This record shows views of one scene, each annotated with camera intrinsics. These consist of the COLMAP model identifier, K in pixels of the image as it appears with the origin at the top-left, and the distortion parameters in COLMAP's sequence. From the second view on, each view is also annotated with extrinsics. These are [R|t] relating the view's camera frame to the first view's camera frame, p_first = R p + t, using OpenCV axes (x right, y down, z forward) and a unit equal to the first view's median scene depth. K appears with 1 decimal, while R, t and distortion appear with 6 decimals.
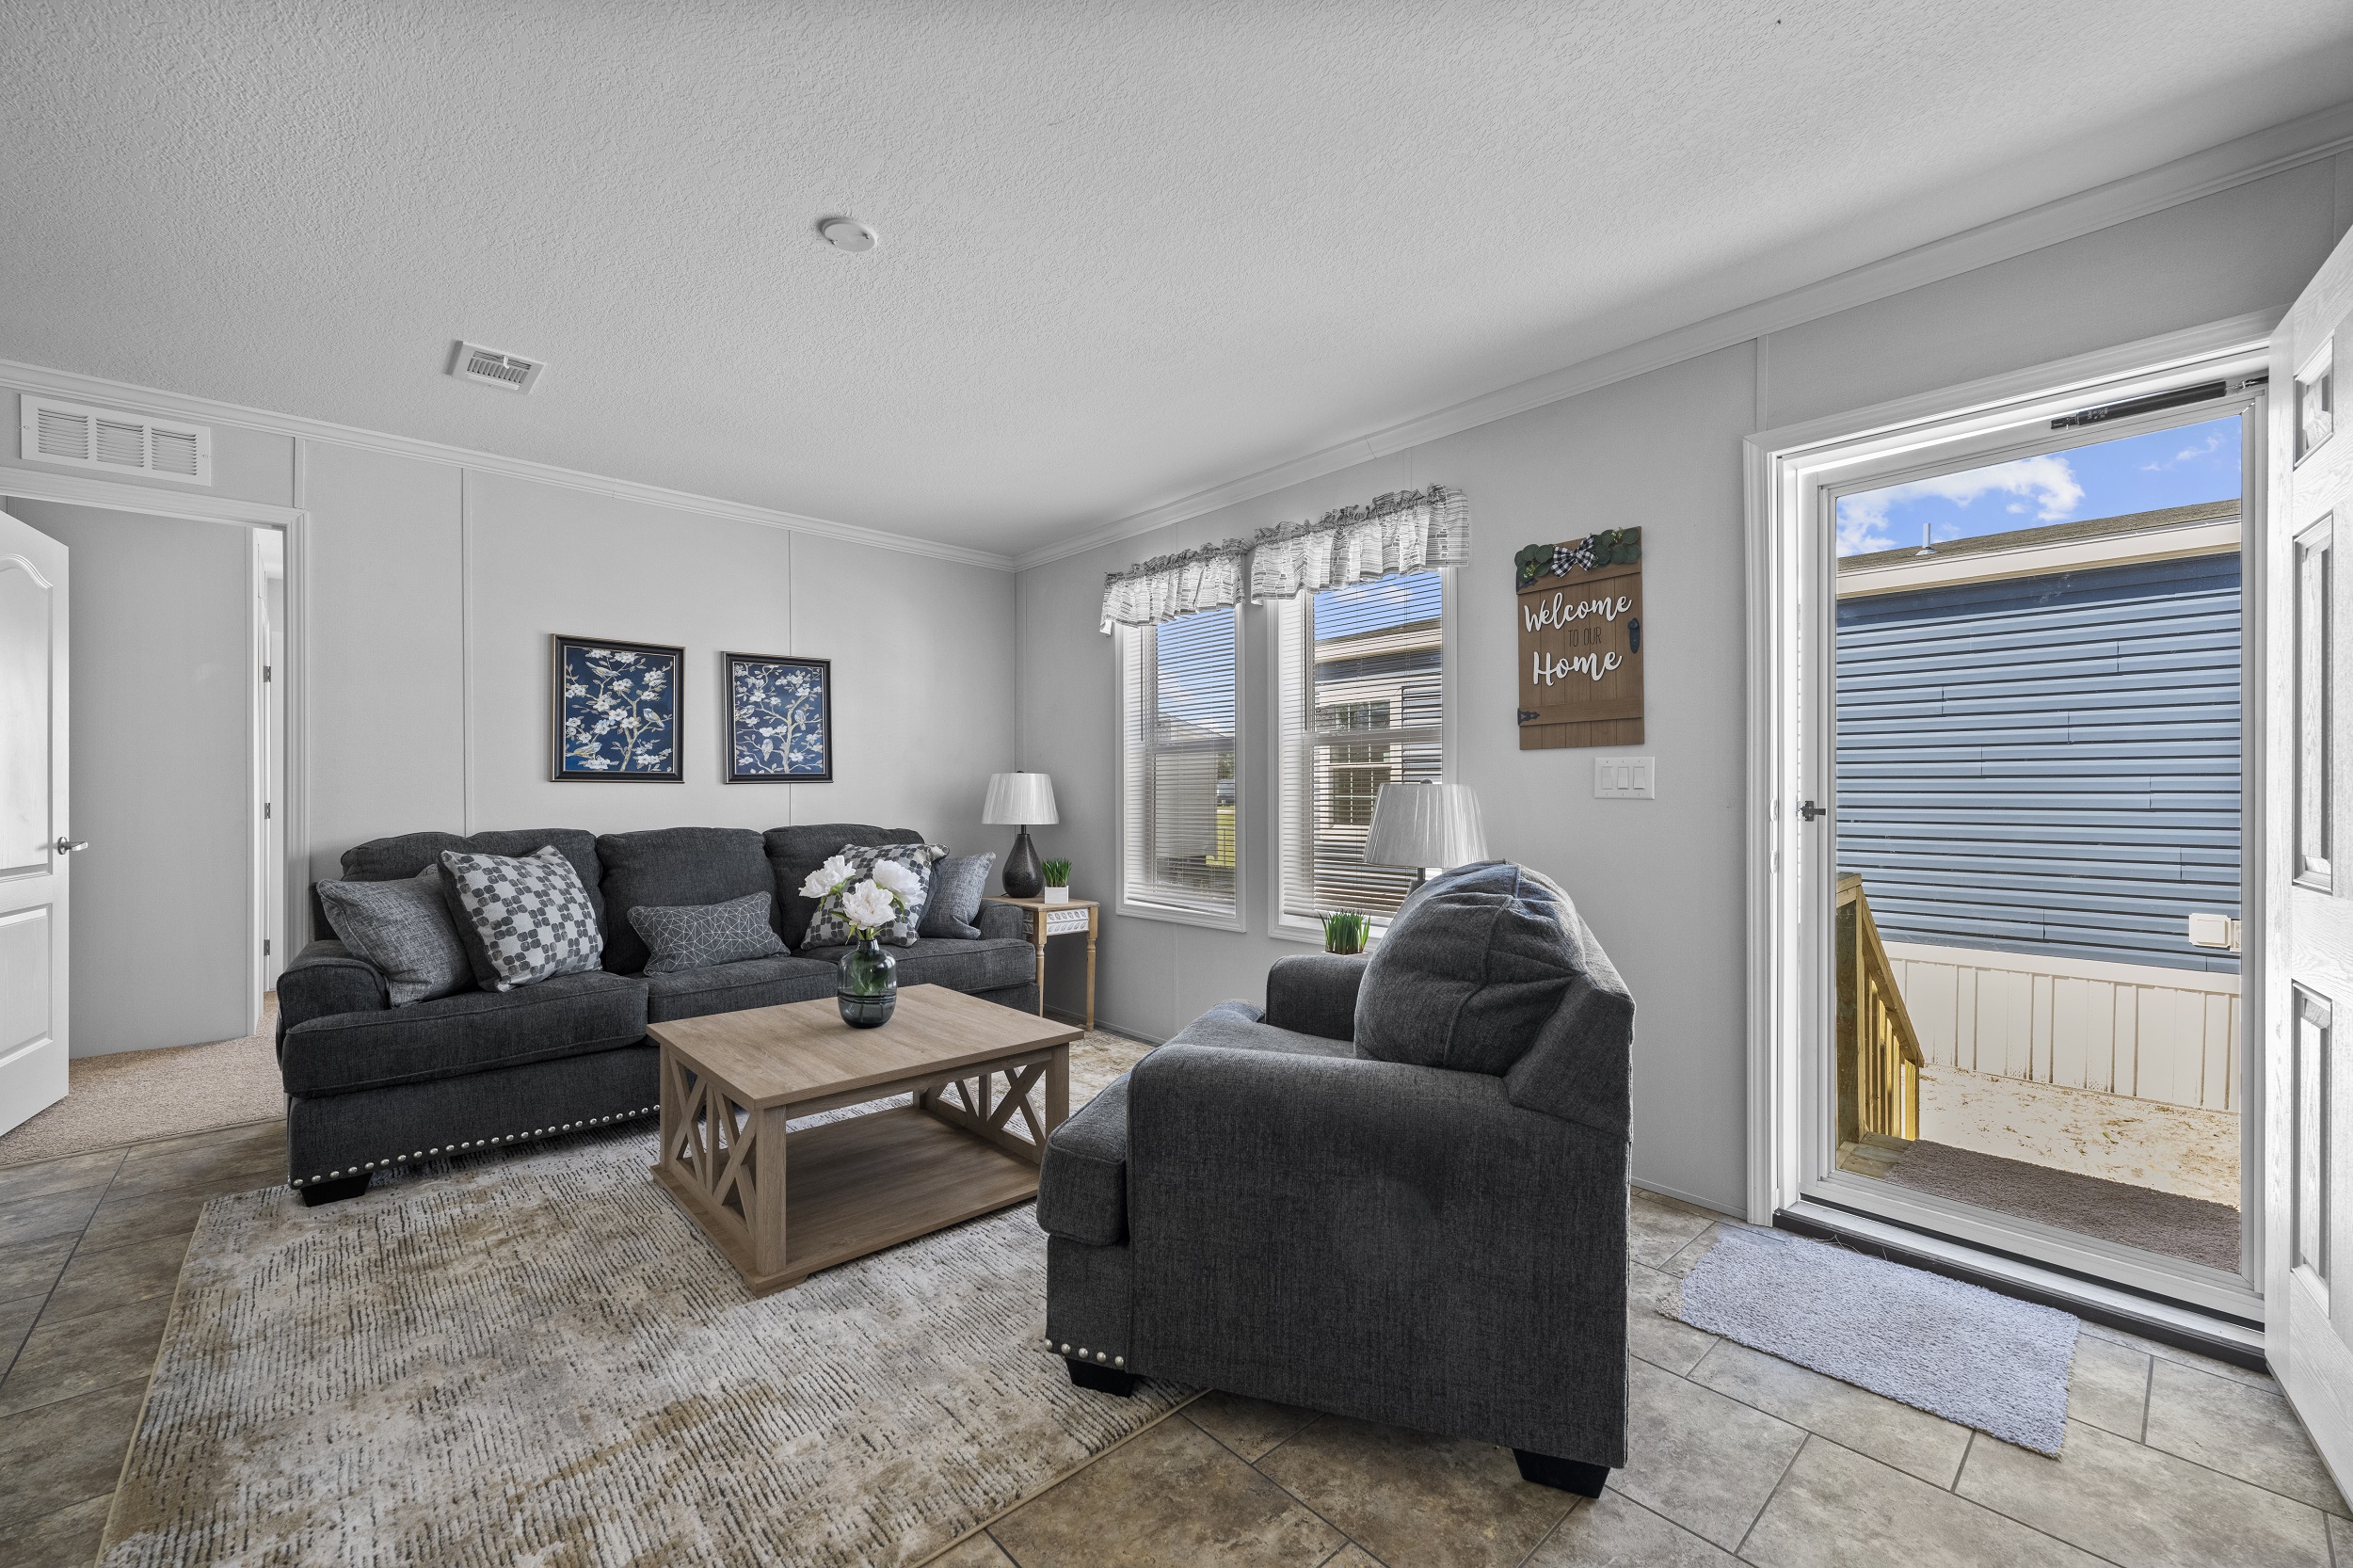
lens RADIAL K [[932.7, 0, 1165.5], [0, 932.7, 792.3], [0, 0, 1]] dist [0.000829, 0.000153]
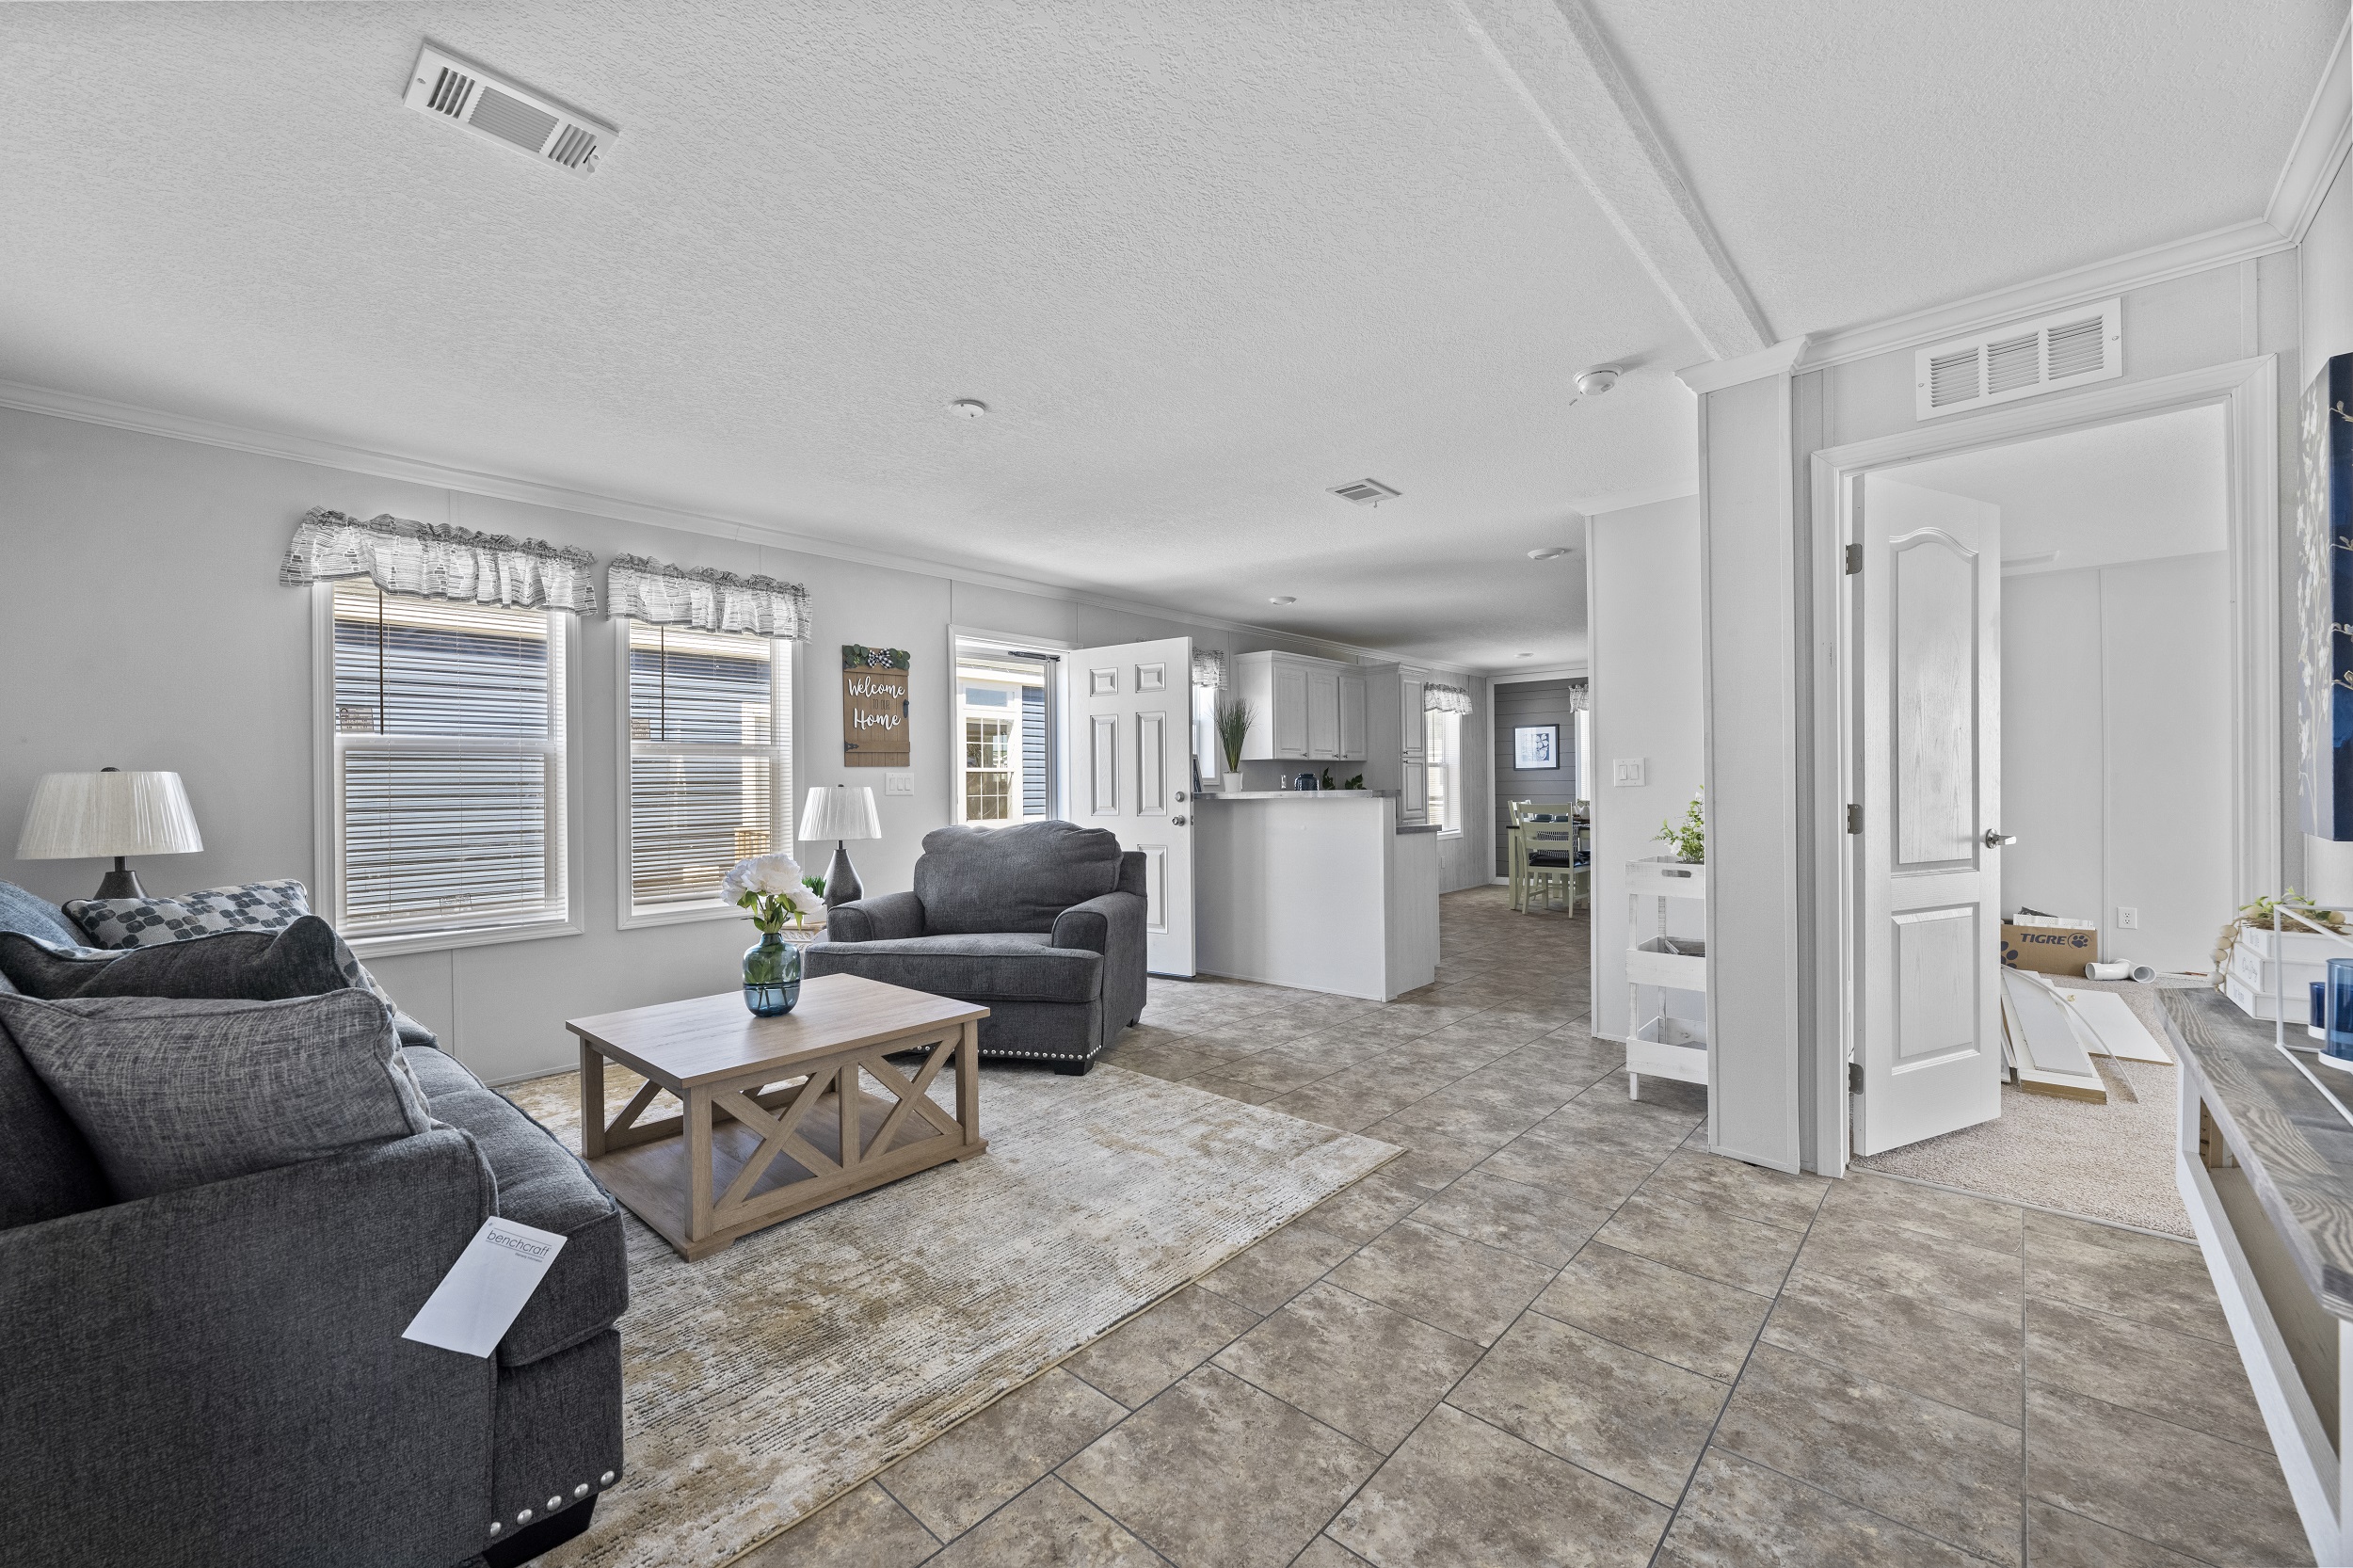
lens RADIAL K [[932.7, 0, 1173.0], [0, 932.7, 779.7], [0, 0, 1]] dist [0.000829, 0.000153]
pose [[-0.096131, 0.010083, 0.995318, -1.054590], [0.014958, 0.999850, -0.008685, -0.000222], [-0.995256, 0.014053, -0.096267, 0.481873]]
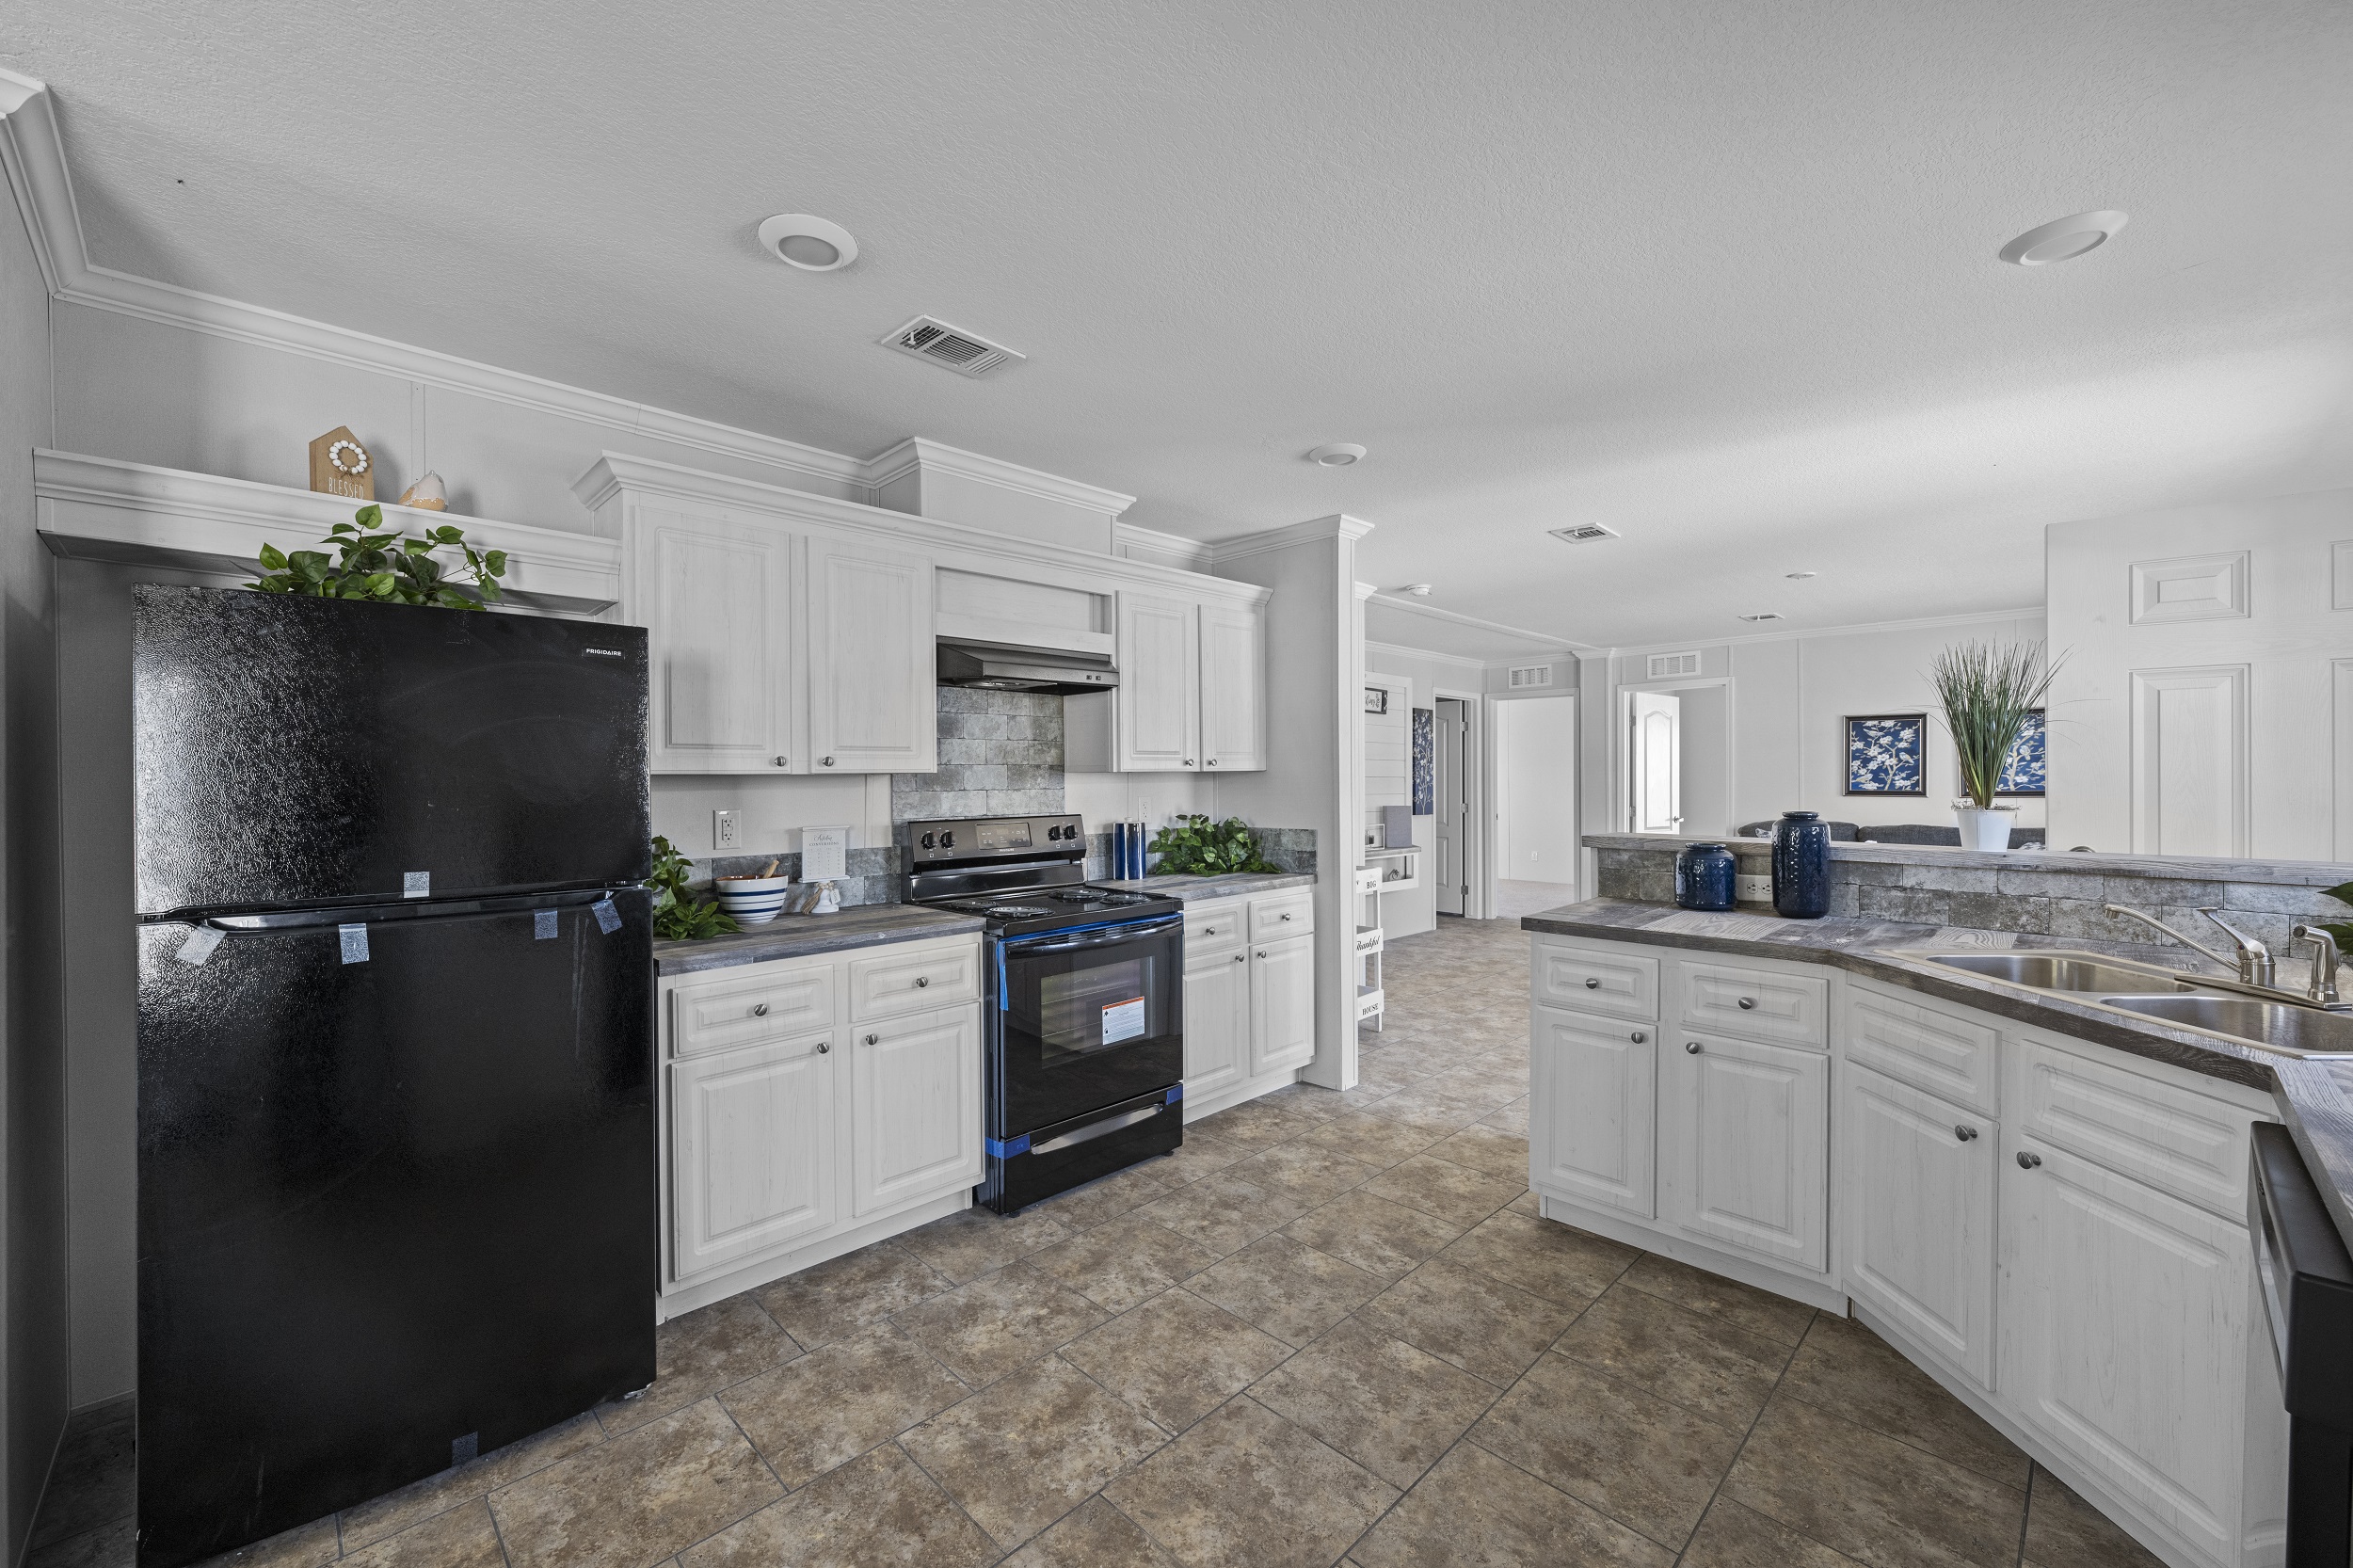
lens RADIAL K [[932.7, 0, 1175.3], [0, 932.7, 786.4], [0, 0, 1]] dist [0.000829, 0.000153]
pose [[0.045267, 0.006623, -0.998953, 1.125643], [0.001631, 0.999976, 0.006704, -0.045504], [0.998974, -0.001932, 0.045255, -0.400353]]
